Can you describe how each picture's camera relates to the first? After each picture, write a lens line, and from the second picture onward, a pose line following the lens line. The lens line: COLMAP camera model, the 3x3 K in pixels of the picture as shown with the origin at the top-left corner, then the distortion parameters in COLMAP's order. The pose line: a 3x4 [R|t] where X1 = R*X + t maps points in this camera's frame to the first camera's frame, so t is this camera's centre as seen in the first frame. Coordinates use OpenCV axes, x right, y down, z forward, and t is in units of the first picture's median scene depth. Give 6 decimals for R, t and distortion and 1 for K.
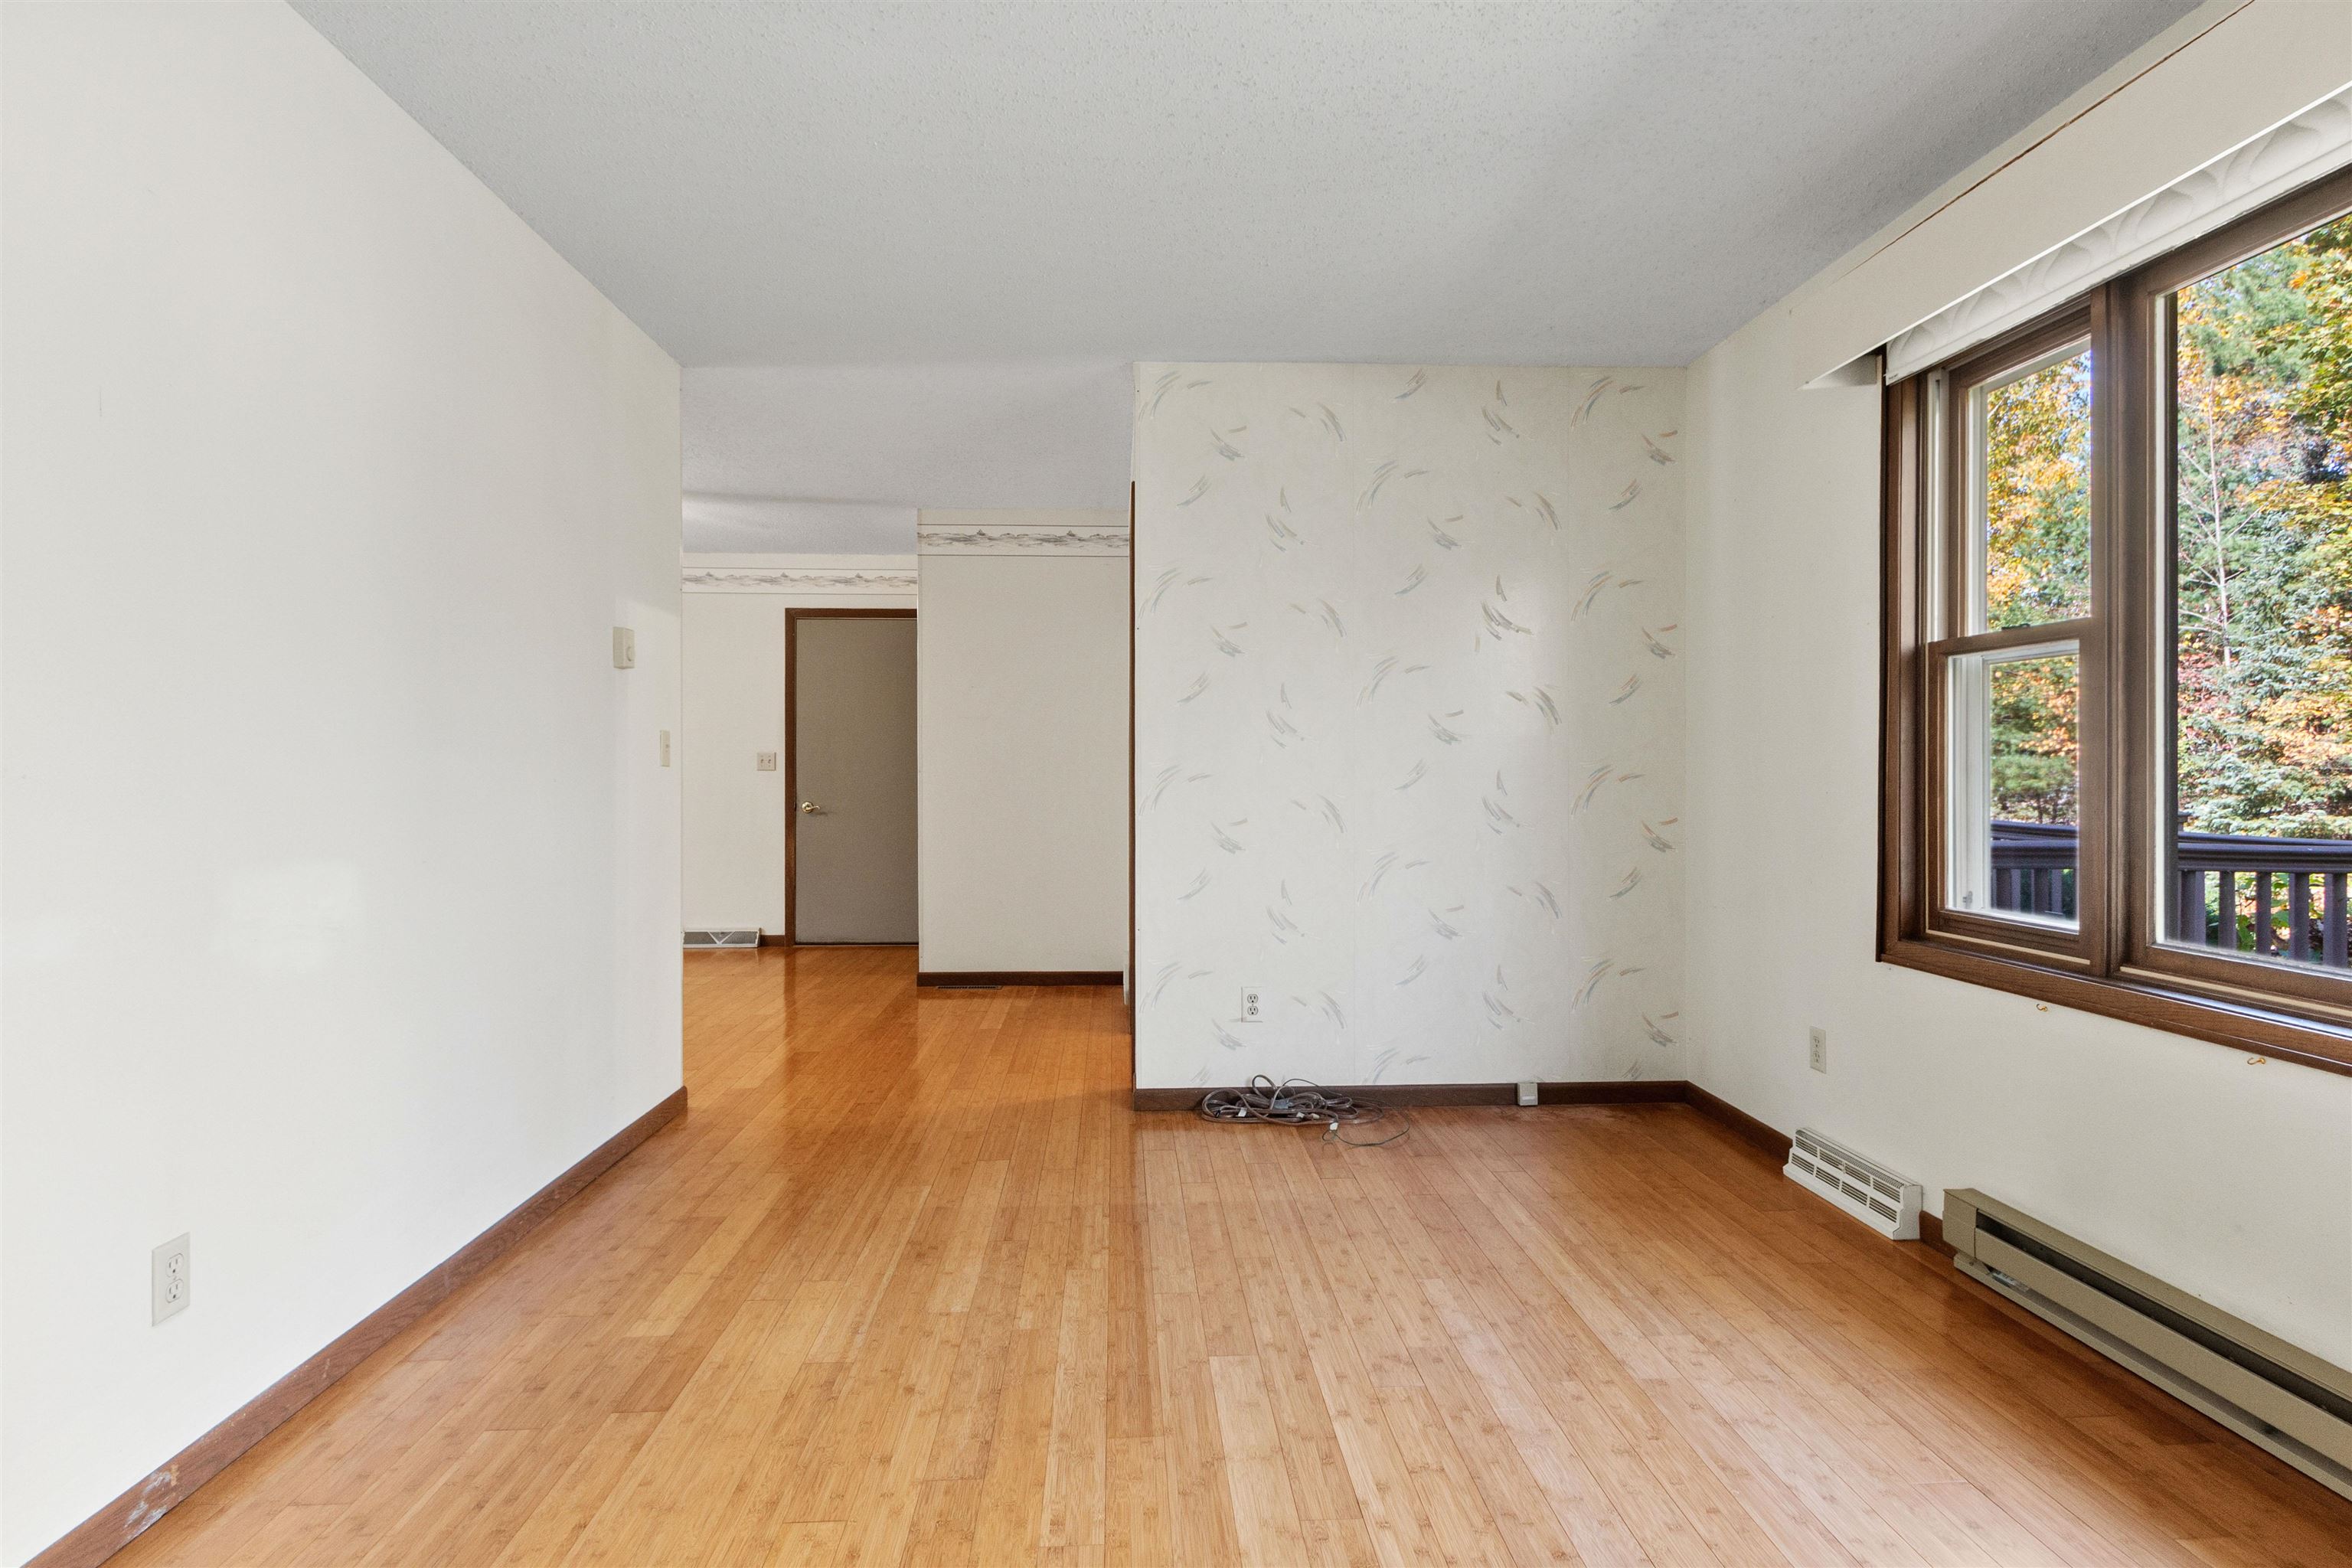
lens RADIAL K [[1215.8, 0, 1176.0], [0, 1215.8, 784.0], [0, 0, 1]] dist [-0.000753, -0.000044]
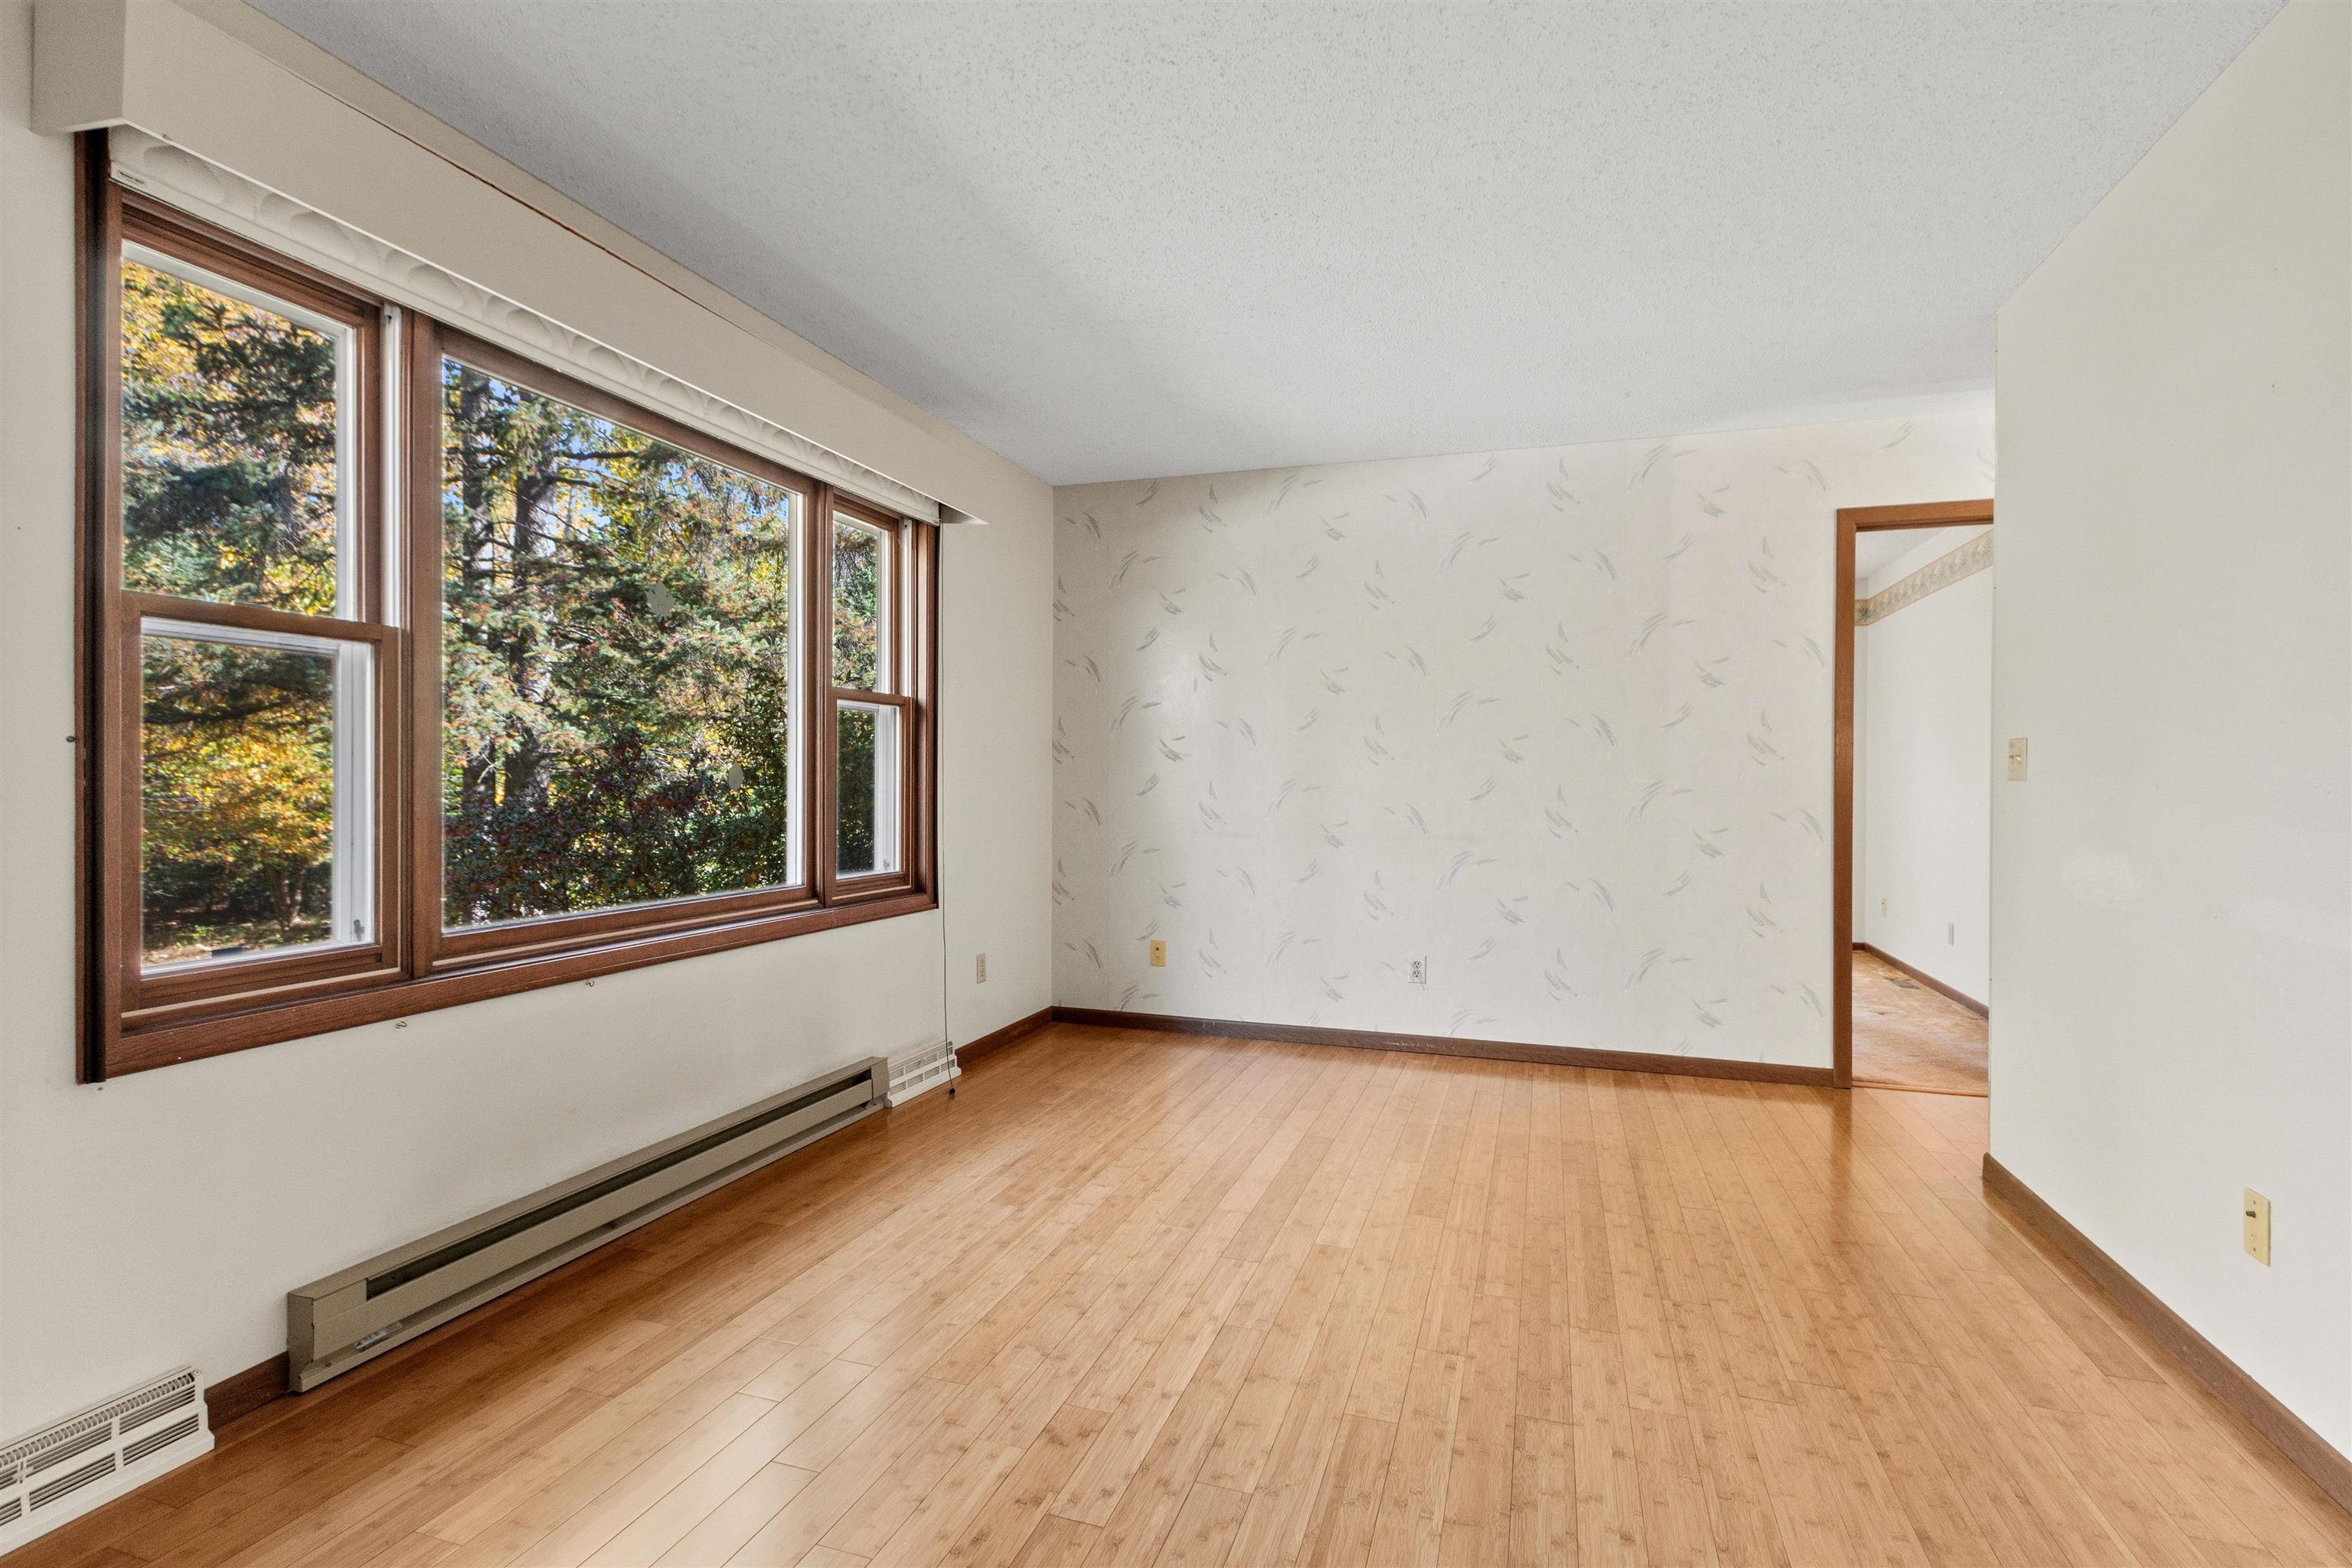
lens RADIAL K [[1076.2, 0, 1177.6], [0, 1076.2, 751.8], [0, 0, 1]] dist [-0.000645, -0.000673]
pose [[-0.930056, 0.007484, 0.367340, -0.216460], [0.001708, 0.999870, -0.016046, -0.022753], [-0.367413, -0.014296, -0.929948, 1.867208]]
